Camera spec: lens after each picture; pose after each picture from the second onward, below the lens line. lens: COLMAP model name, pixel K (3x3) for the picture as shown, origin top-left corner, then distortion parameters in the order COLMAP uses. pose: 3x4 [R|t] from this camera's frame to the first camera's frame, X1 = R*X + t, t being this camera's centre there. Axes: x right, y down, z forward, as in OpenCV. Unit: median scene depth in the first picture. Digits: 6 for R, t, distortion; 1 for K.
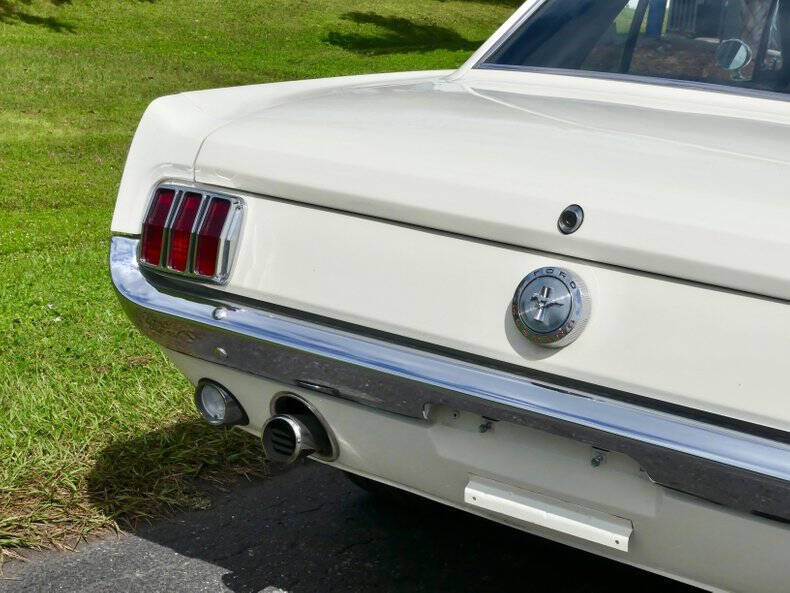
lens RADIAL K [[1591.0, 0, 394.4], [0, 1591.0, 296.0], [0, 0, 1]] dist [0.026623, 0.000000]
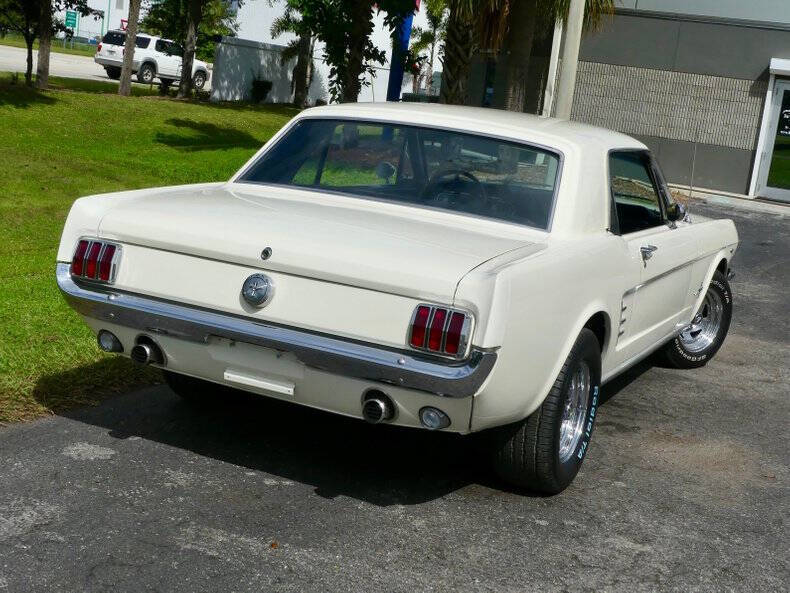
lens RADIAL K [[1124.9, 0, 394.6], [0, 1124.9, 301.1], [0, 0, 1]] dist [0.037865, 0.000000]
pose [[0.986254, -0.008208, 0.165032, 0.018307], [0.011111, 0.999799, -0.016675, 0.044282], [-0.164862, 0.018280, 0.986147, -0.571686]]
